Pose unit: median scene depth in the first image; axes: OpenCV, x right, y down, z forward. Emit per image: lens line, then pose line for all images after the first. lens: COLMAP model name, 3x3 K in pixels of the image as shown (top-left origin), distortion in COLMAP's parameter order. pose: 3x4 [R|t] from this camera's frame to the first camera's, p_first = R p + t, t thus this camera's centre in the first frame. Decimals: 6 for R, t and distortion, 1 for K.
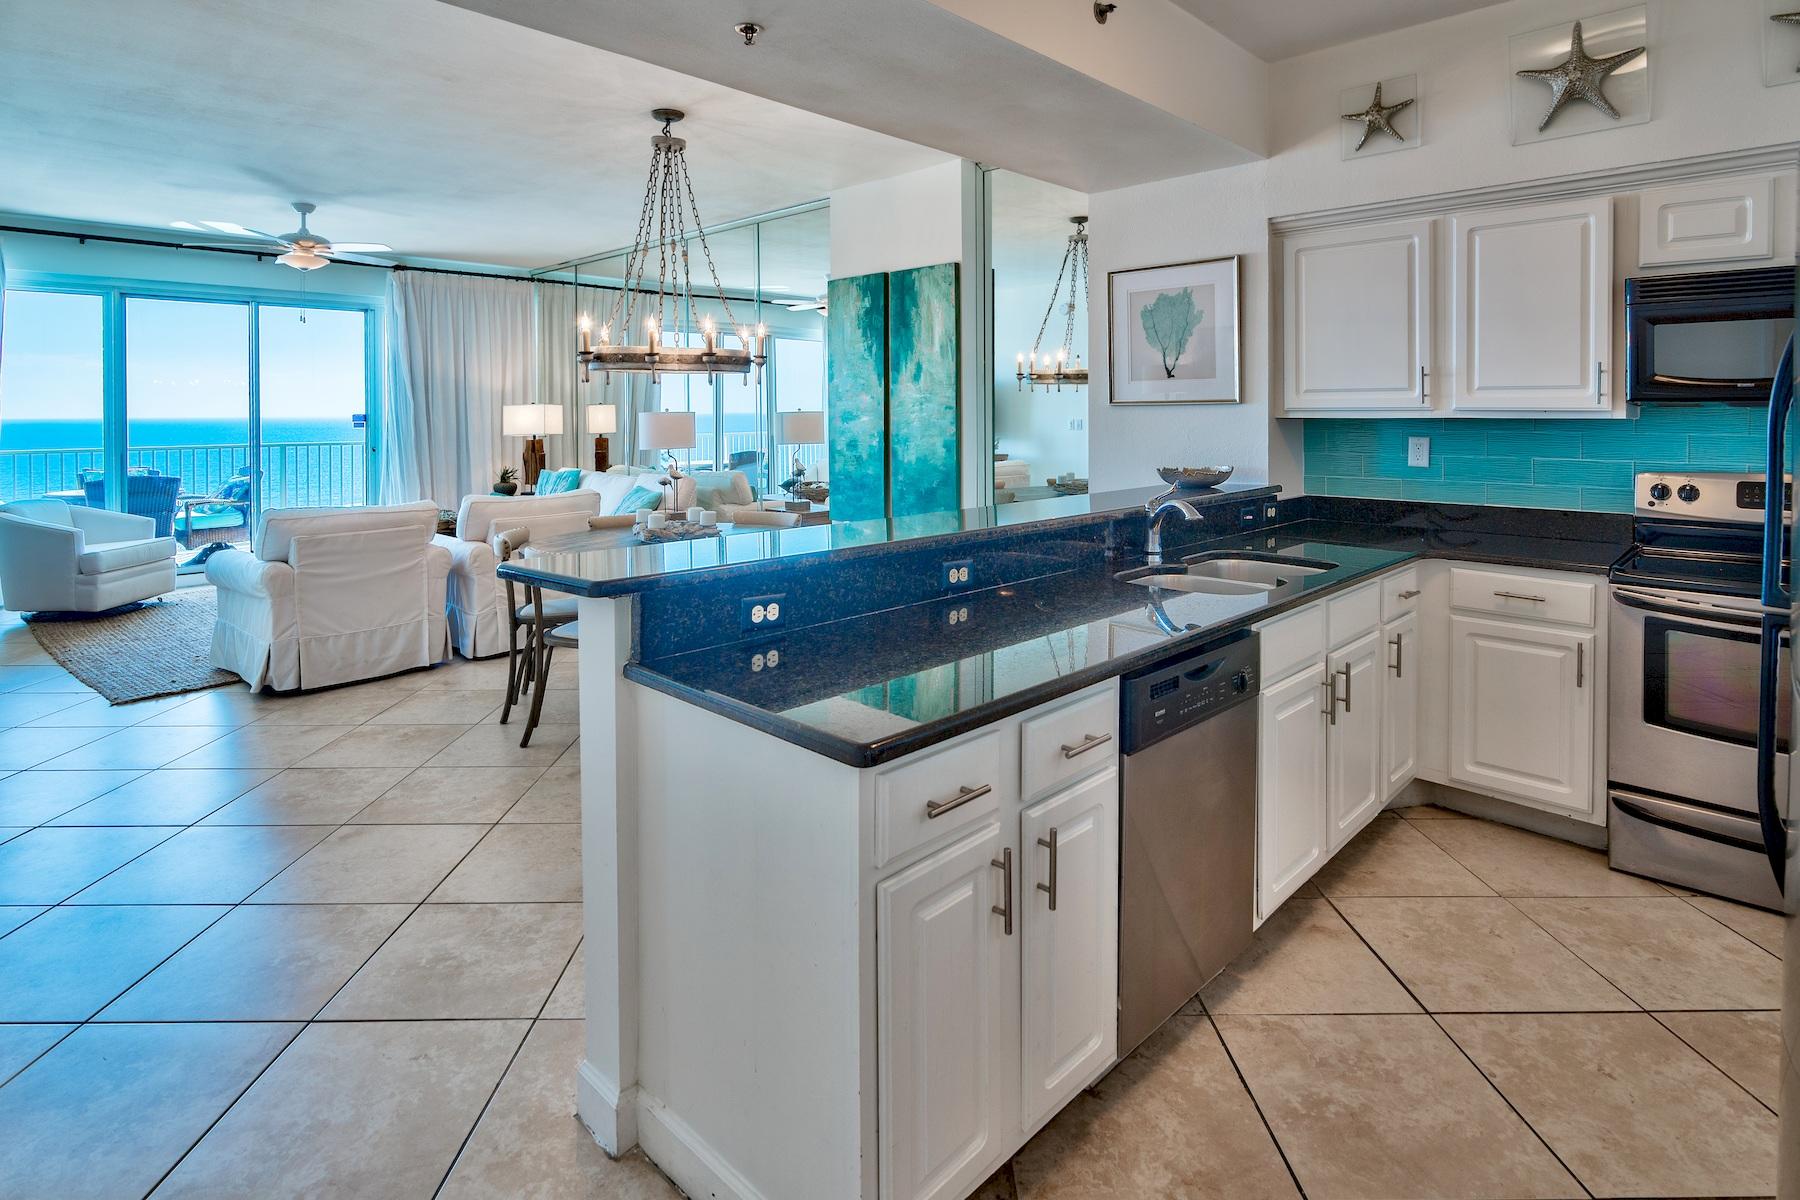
lens RADIAL K [[956.1, 0, 898.1], [0, 956.1, 417.5], [0, 0, 1]] dist [0.003562, 0.000466]
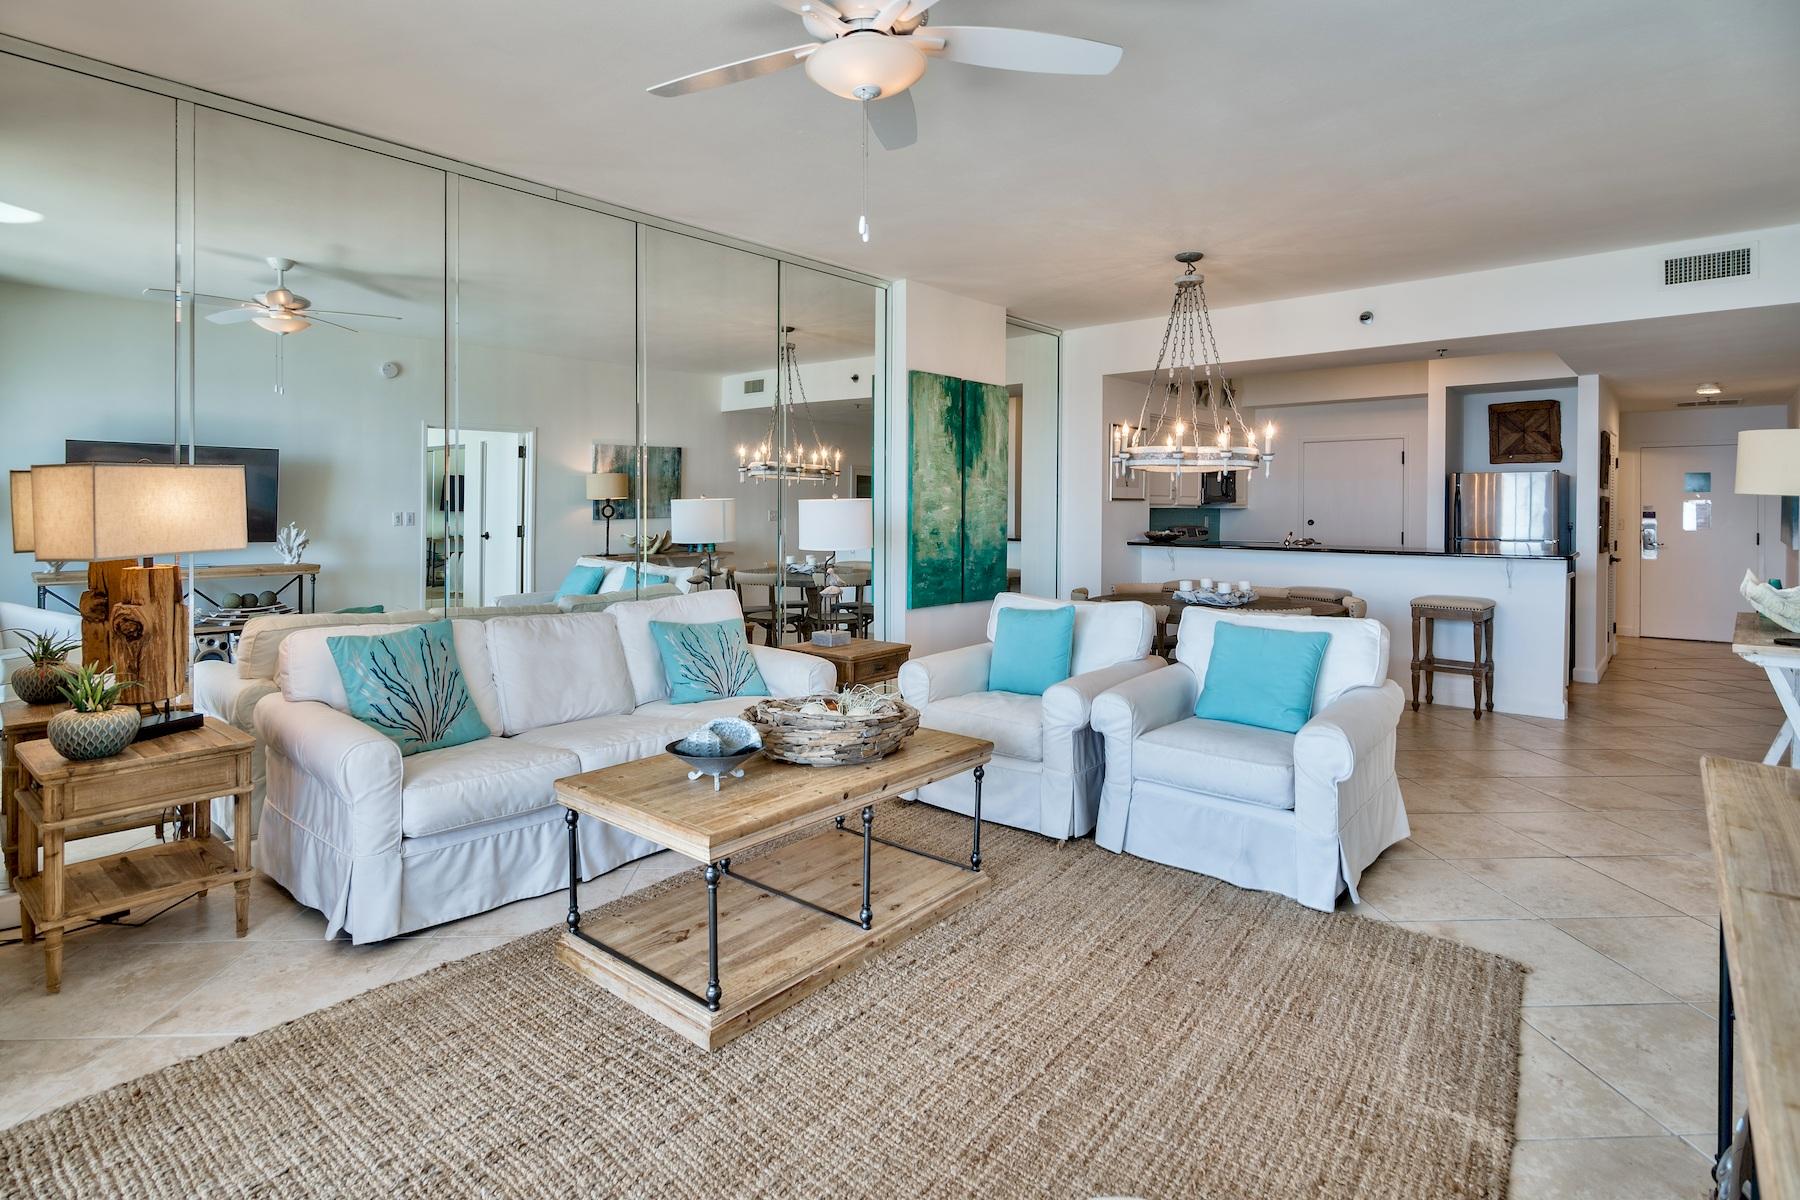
lens RADIAL K [[919.0, 0, 891.6], [0, 919.0, 513.5], [0, 0, 1]] dist [-0.000763, -0.000342]
pose [[-0.055282, -0.002922, 0.998467, -1.657696], [0.001523, 0.999994, 0.003011, 0.006726], [-0.998470, 0.001687, -0.055277, 1.729918]]
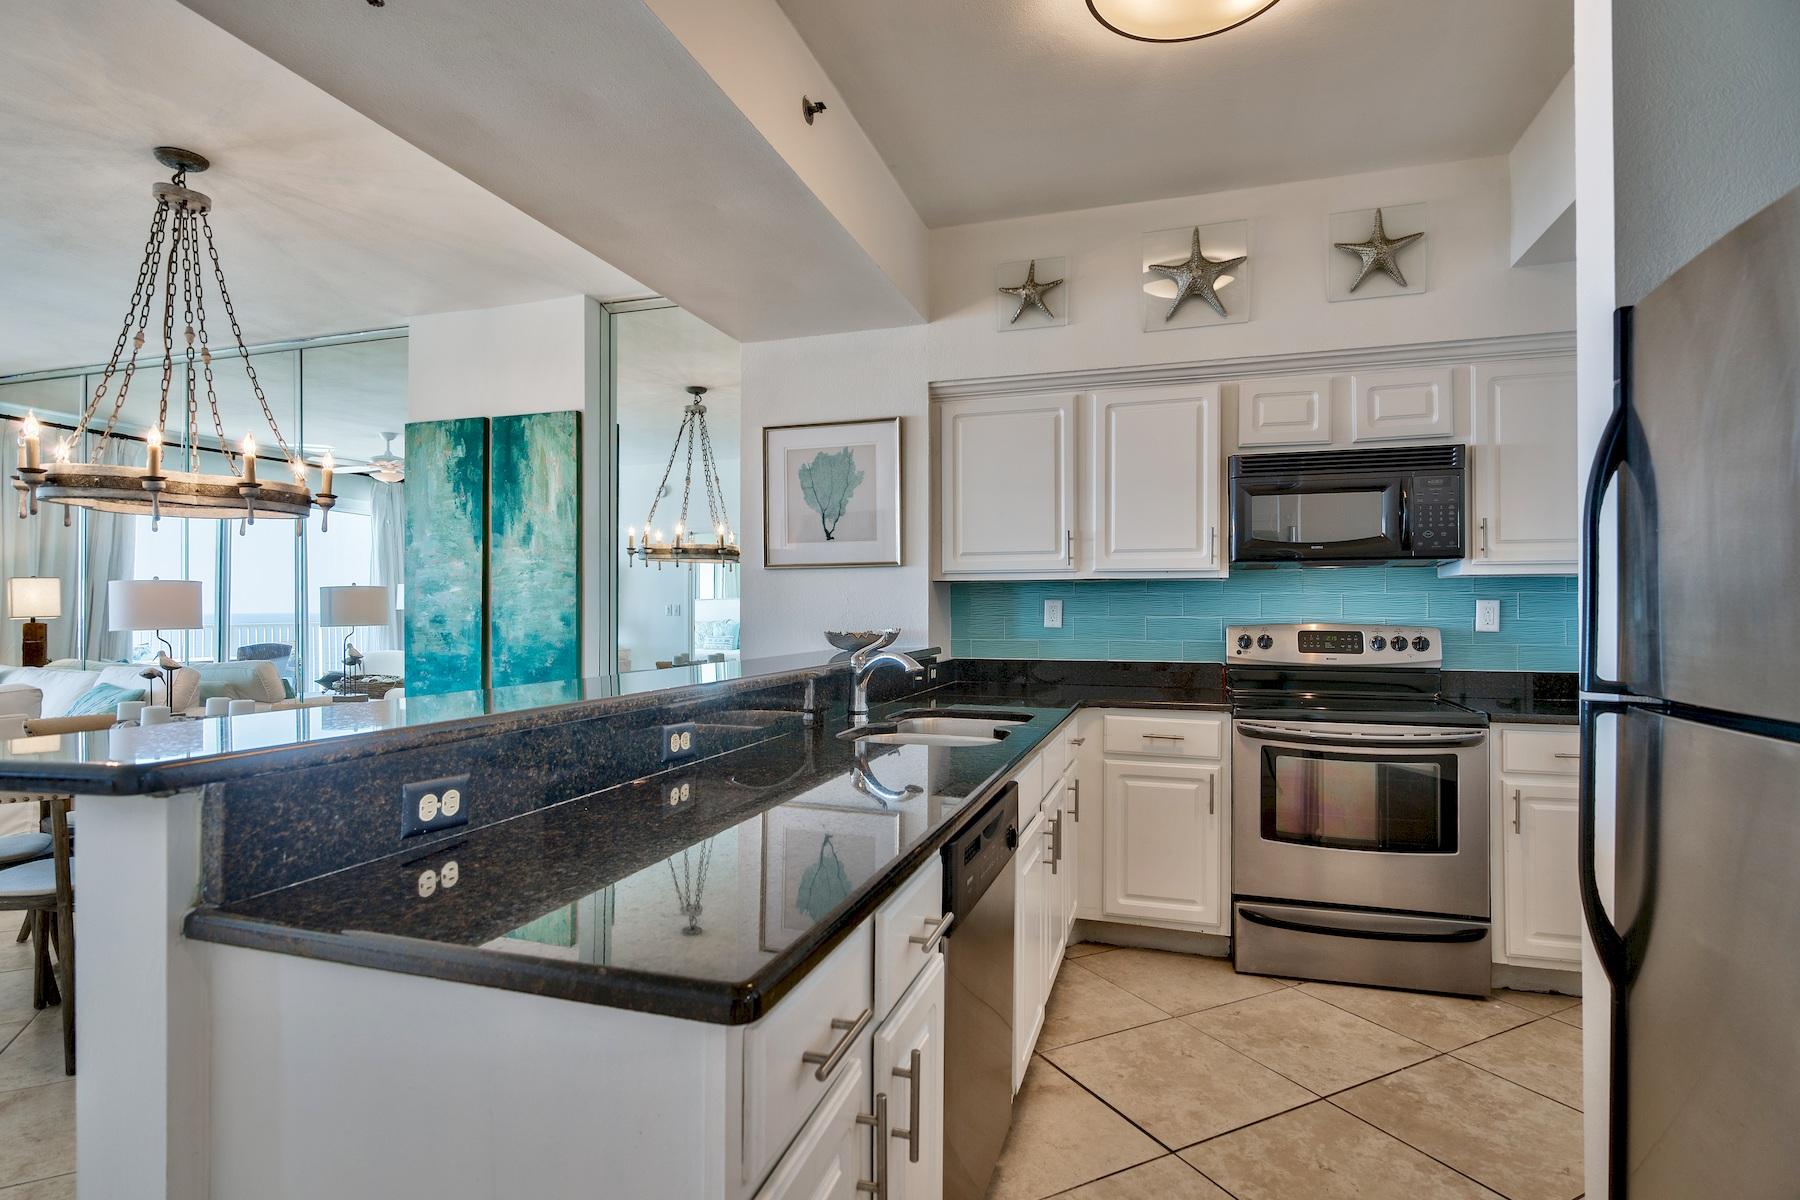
lens RADIAL K [[919.0, 0, 901.8], [0, 919.0, 600.9], [0, 0, 1]] dist [-0.000763, -0.000342]
pose [[0.893376, 0.007784, 0.449242, -0.073215], [0.000161, 0.999844, -0.017644, 0.040082], [-0.449310, 0.015835, 0.893236, 0.156089]]
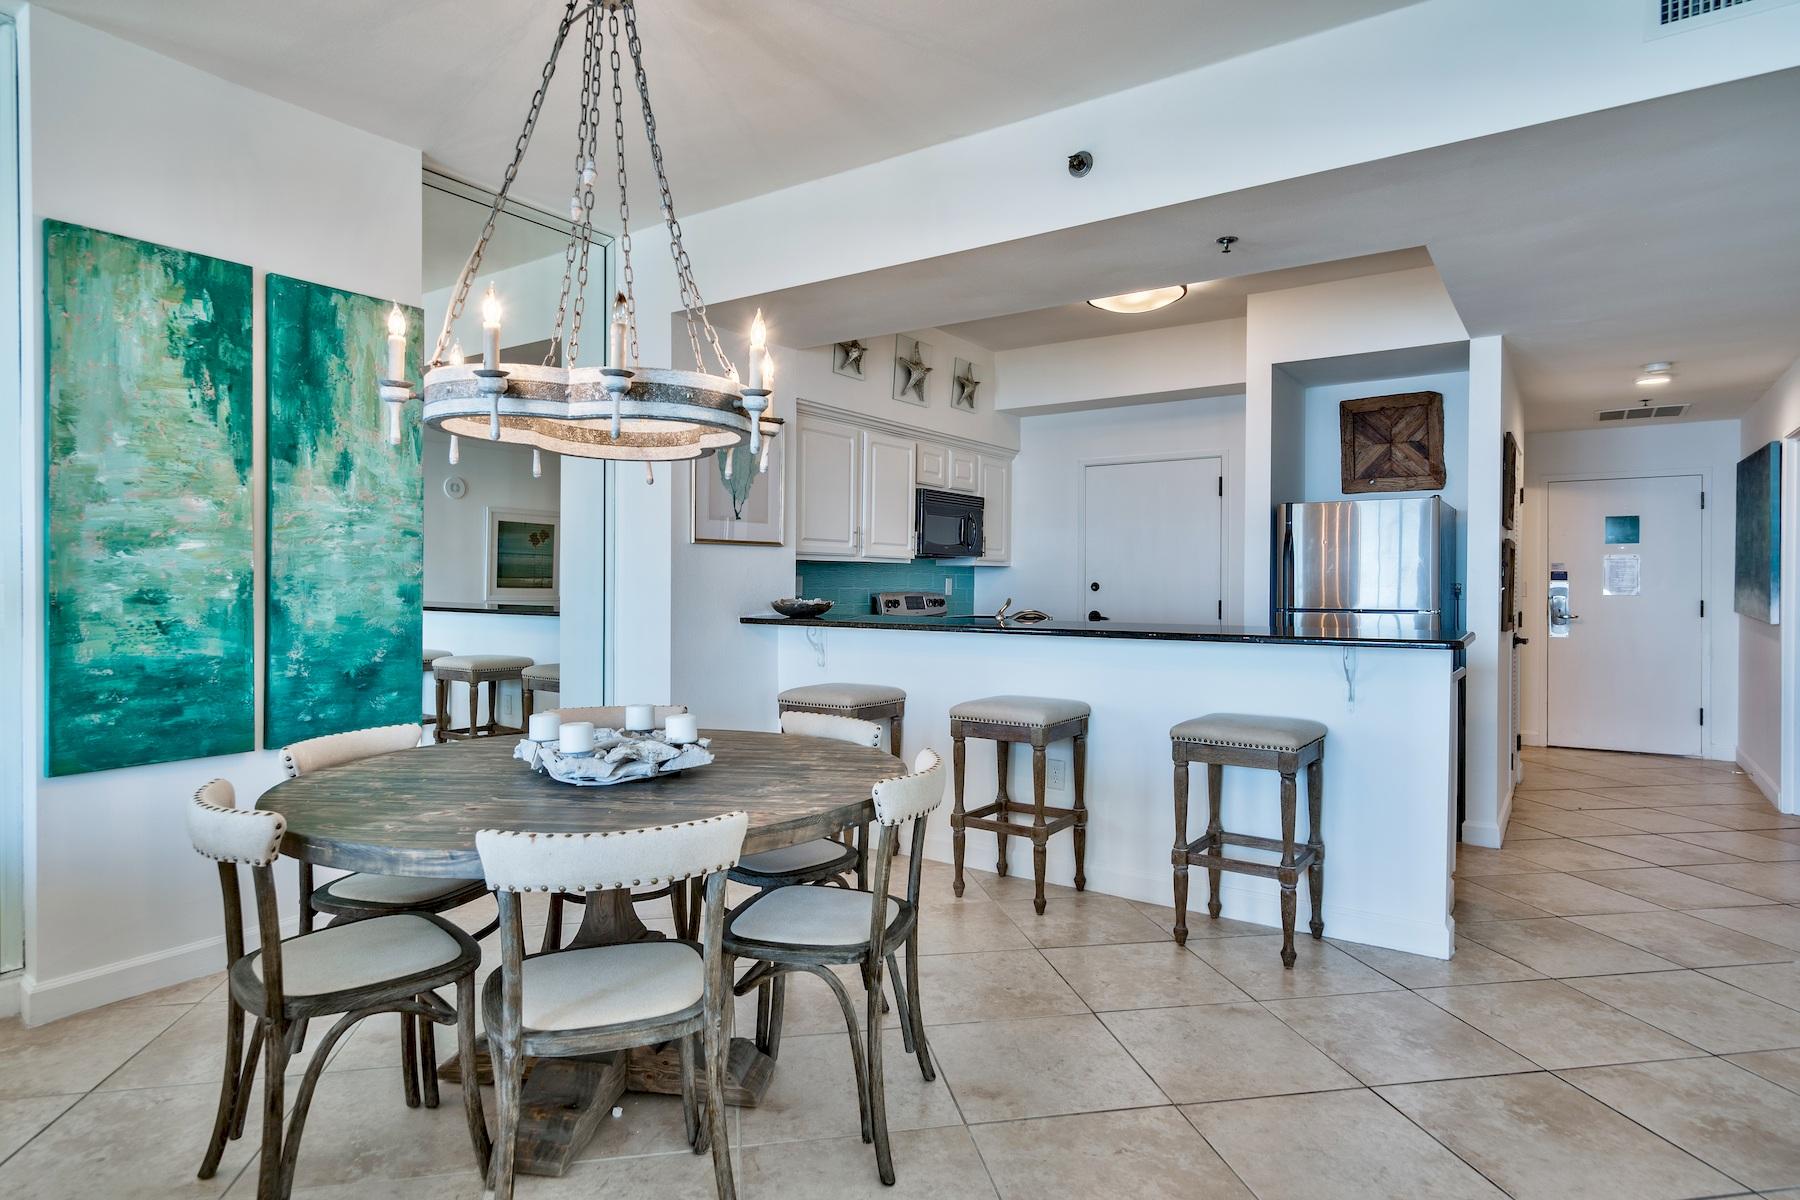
lens RADIAL K [[1007.4, 0, 900.4], [0, 1007.4, 591.2], [0, 0, 1]] dist [0.002899, -0.000348]
pose [[-0.186707, -0.005410, 0.982401, -0.946714], [0.002825, 0.999978, 0.006044, 0.035529], [-0.982412, 0.003904, -0.186688, 1.142997]]
